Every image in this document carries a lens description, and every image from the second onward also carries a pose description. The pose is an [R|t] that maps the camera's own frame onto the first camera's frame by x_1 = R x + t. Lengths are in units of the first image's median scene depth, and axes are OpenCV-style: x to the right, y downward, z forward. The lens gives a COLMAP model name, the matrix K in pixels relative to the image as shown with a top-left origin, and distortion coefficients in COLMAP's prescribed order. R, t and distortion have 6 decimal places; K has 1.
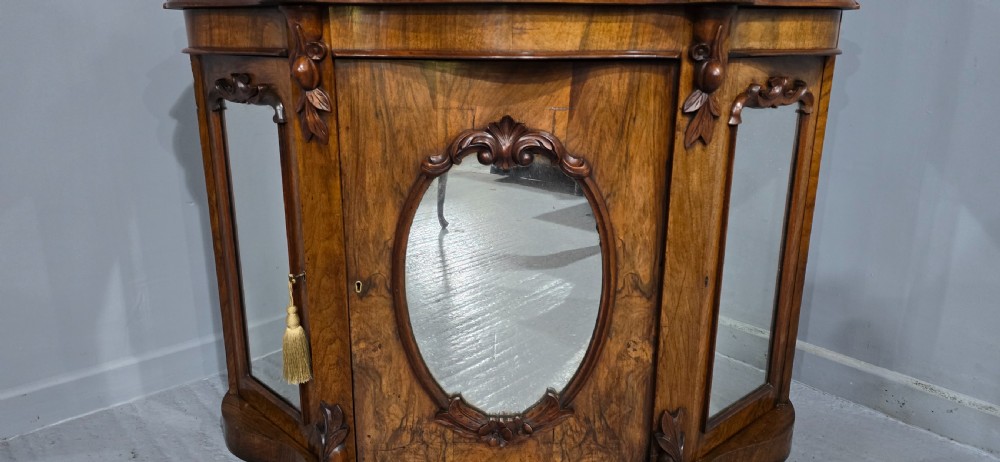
lens RADIAL K [[667.2, 0, 497.3], [0, 667.2, 237.5], [0, 0, 1]] dist [0.071896, -0.068811]
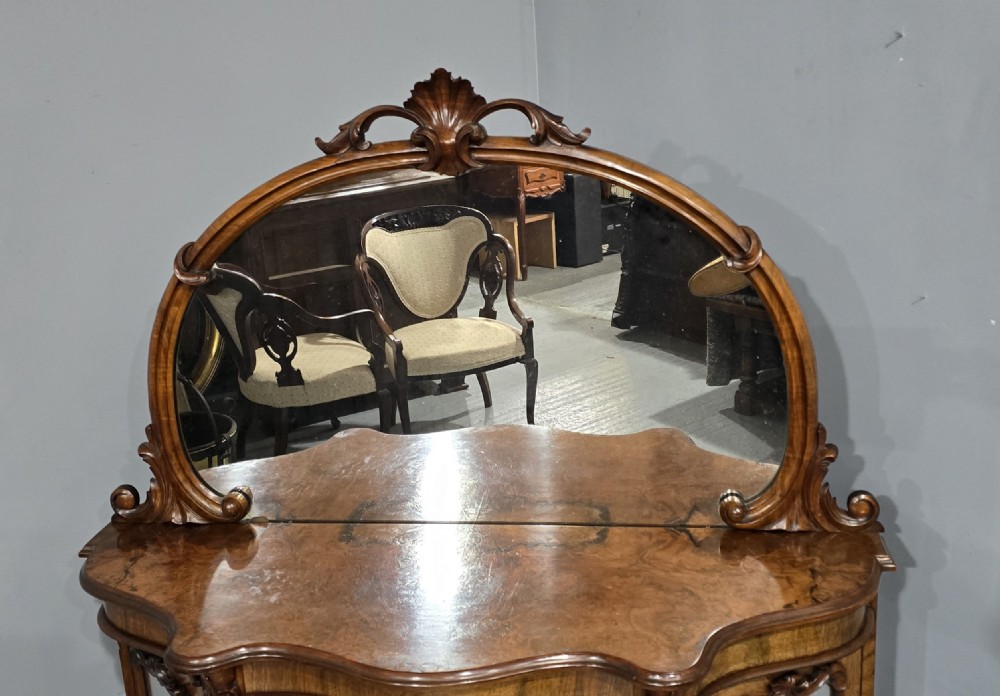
lens RADIAL K [[1050.0, 0, 504.3], [0, 1050.0, 349.6], [0, 0, 1]] dist [0.071111, 0.000000]
pose [[0.991932, -0.024141, -0.124453, 0.256634], [0.023675, 0.999706, -0.005228, -0.651645], [0.124543, 0.002239, 0.992212, -0.329359]]
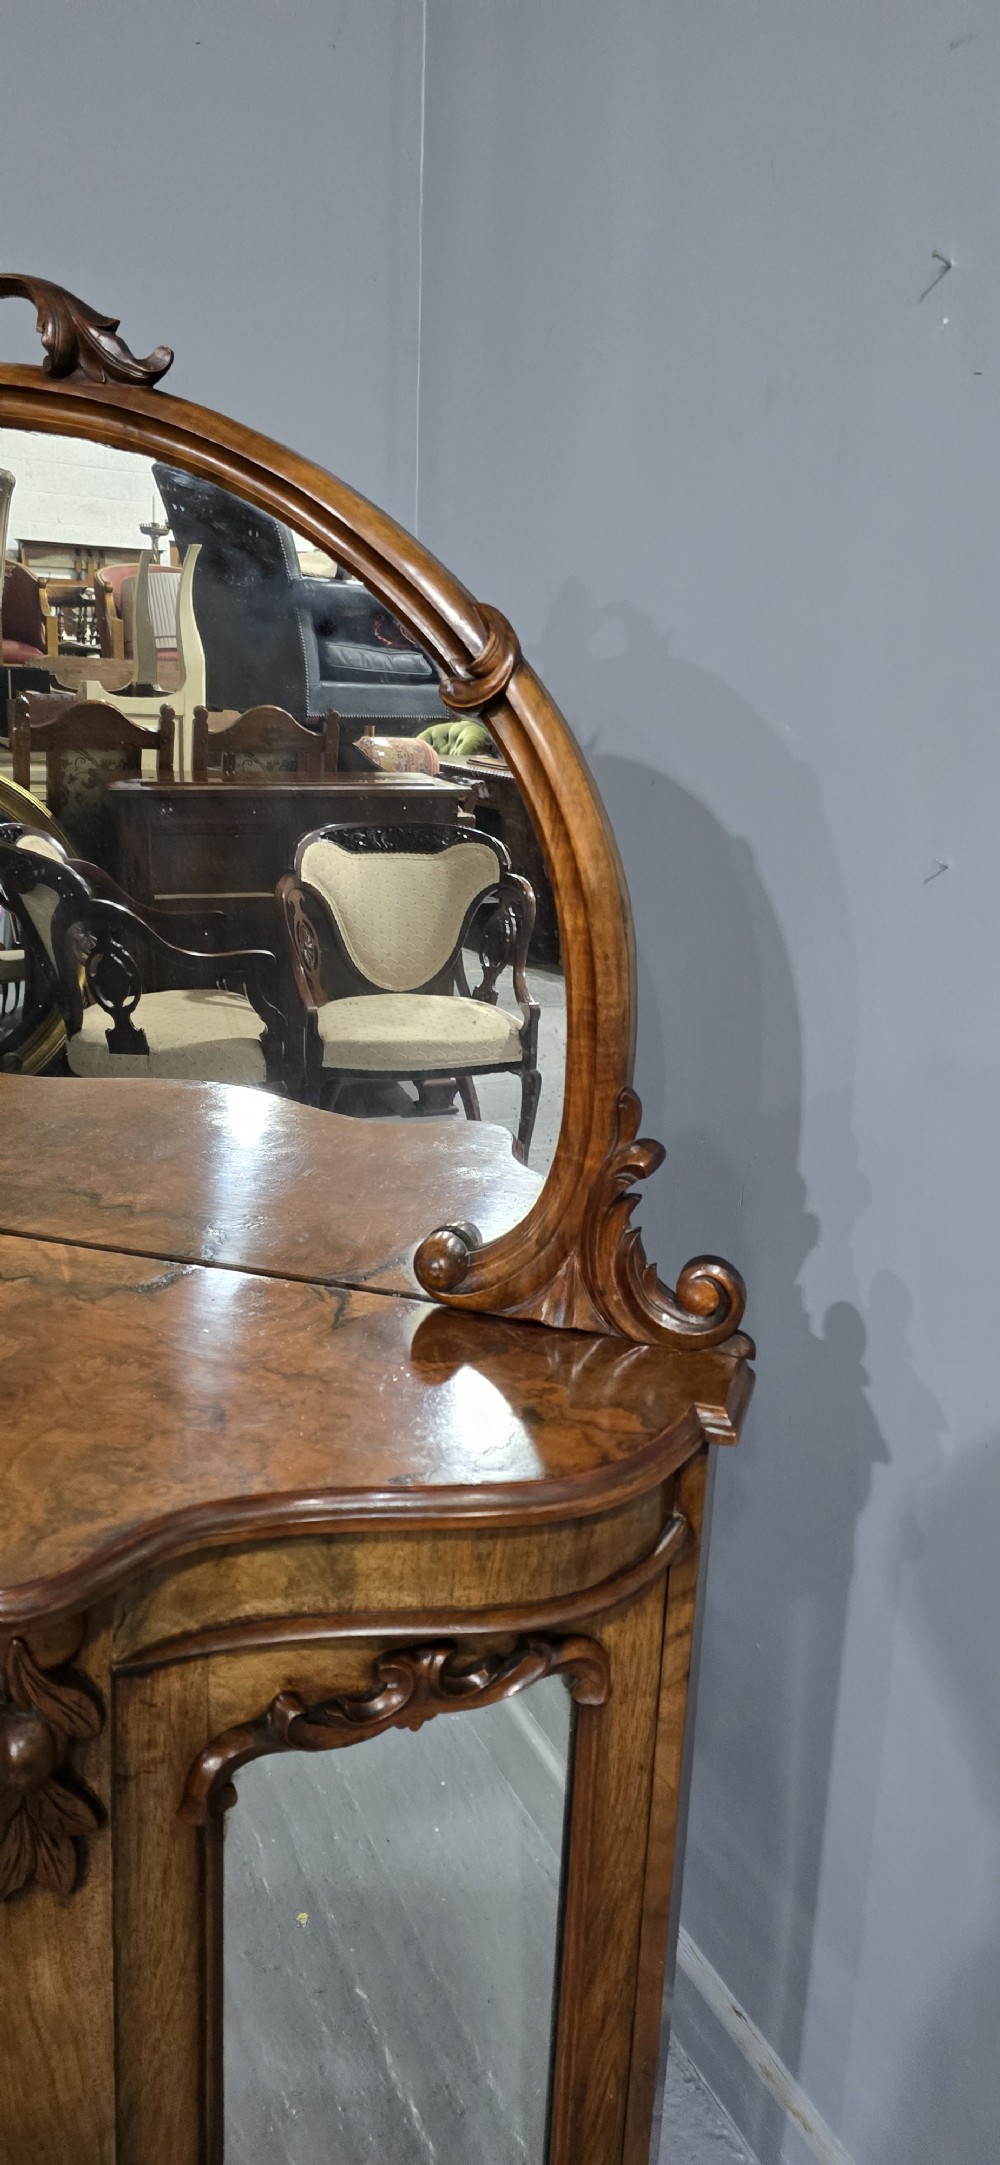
lens RADIAL K [[1444.5, 0, 501.0], [0, 1444.5, 1064.3], [0, 0, 1]] dist [0.071896, -0.068811]
pose [[0.963044, 0.101473, -0.249497, 0.630715], [-0.113663, 0.992906, -0.034908, -0.528495], [0.244185, 0.061977, 0.967746, 0.272411]]
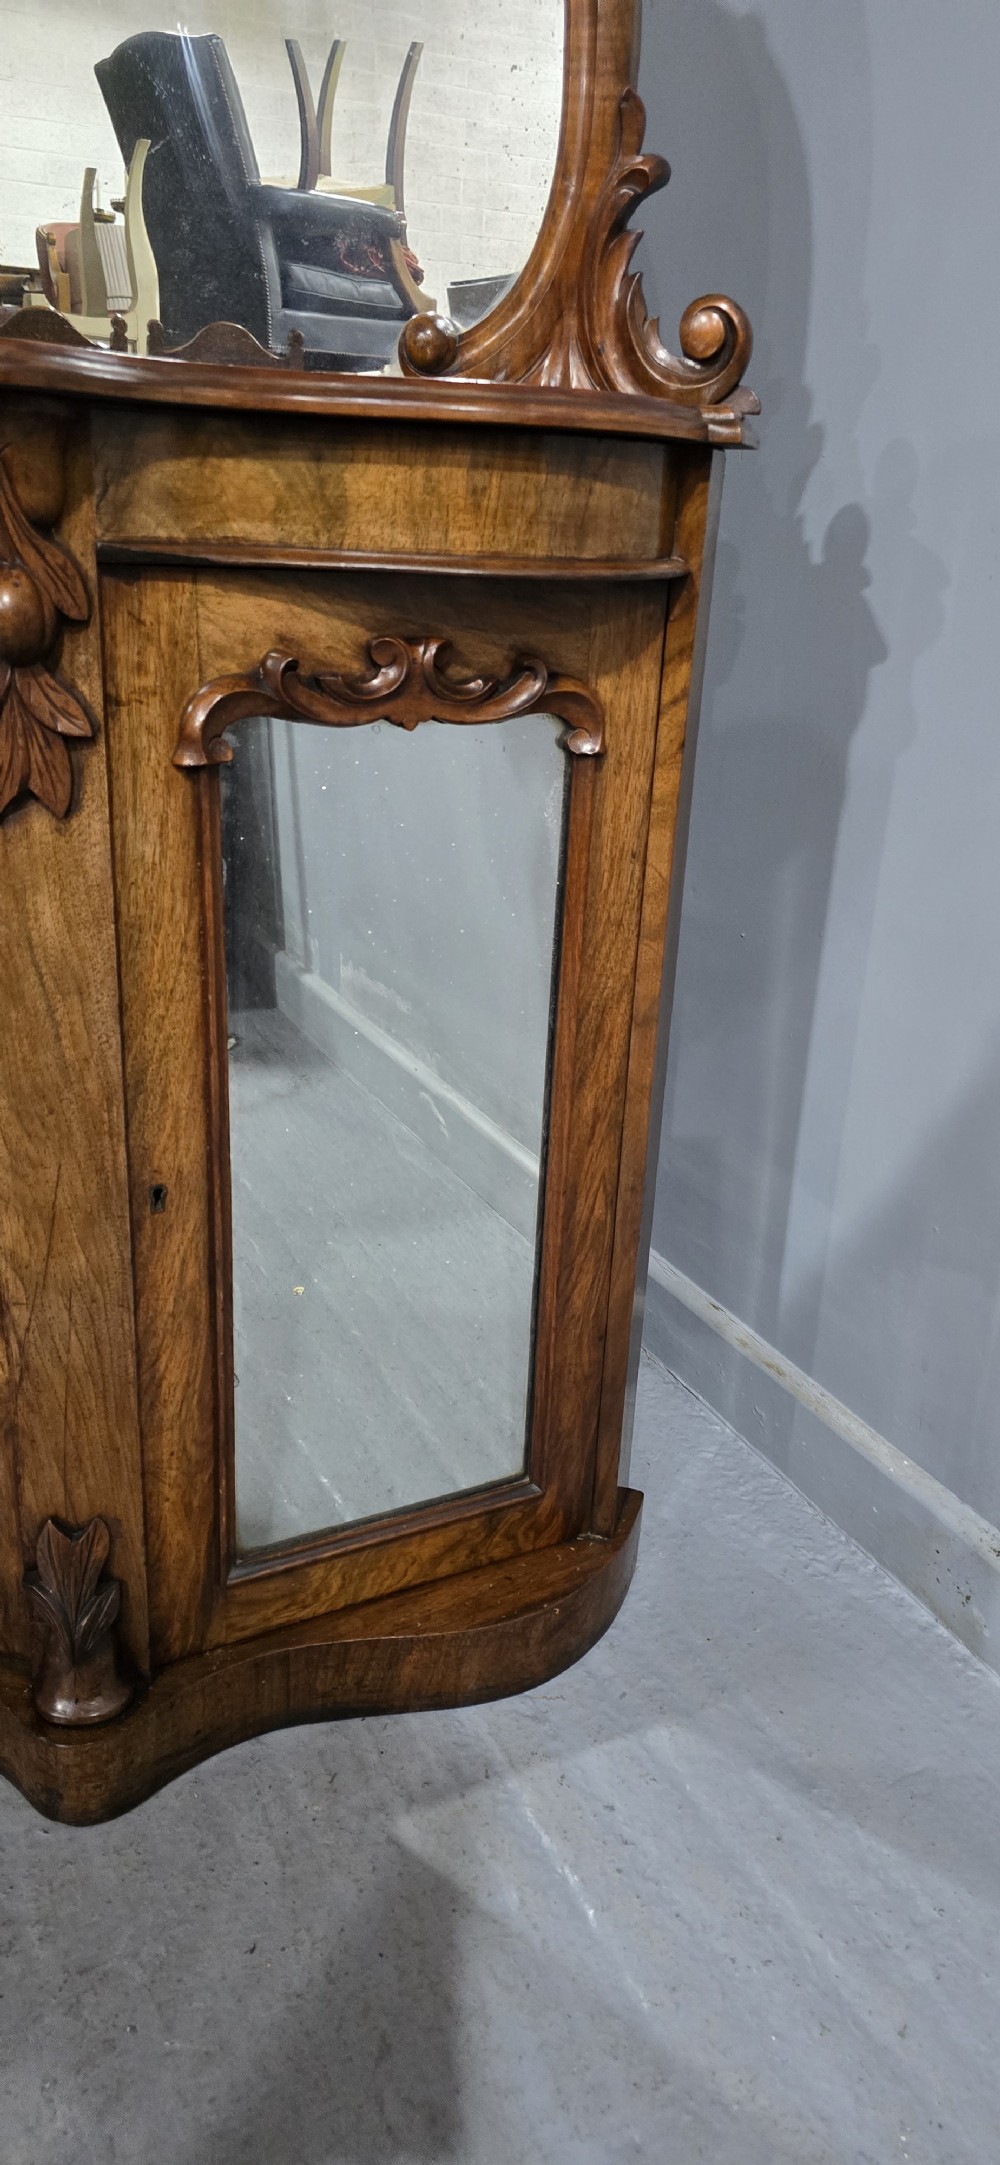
lens RADIAL K [[1444.5, 0, 501.0], [0, 1444.5, 1086.6], [0, 0, 1]] dist [0.071896, -0.068811]
pose [[0.967473, 0.129377, -0.217389, 0.665529], [-0.110632, 0.989181, 0.096344, -0.091759], [0.227502, -0.069160, 0.971319, 0.291423]]
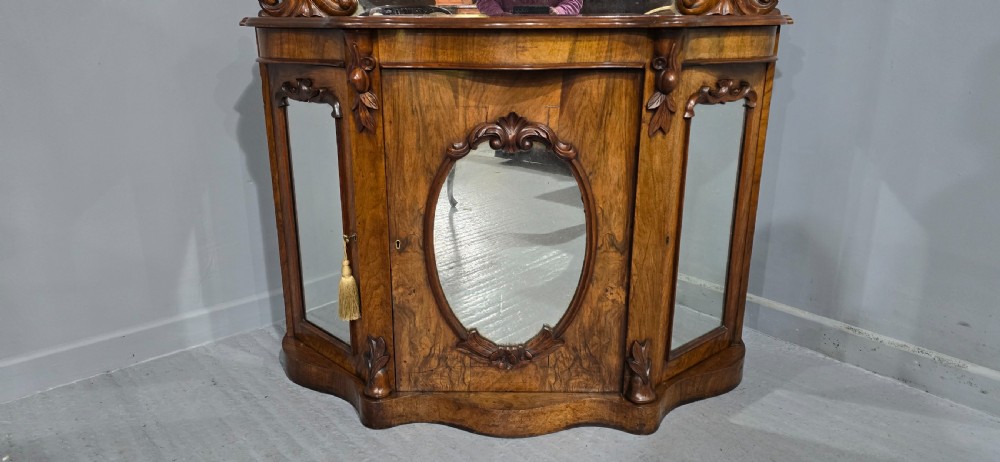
lens RADIAL K [[667.2, 0, 491.2], [0, 667.2, 240.5], [0, 0, 1]] dist [0.071896, -0.068811]
pose [[0.999917, -0.001411, -0.012787, -0.009870], [0.001779, 0.999584, 0.028782, 0.028927], [0.012741, -0.028802, 0.999504, -0.290635]]
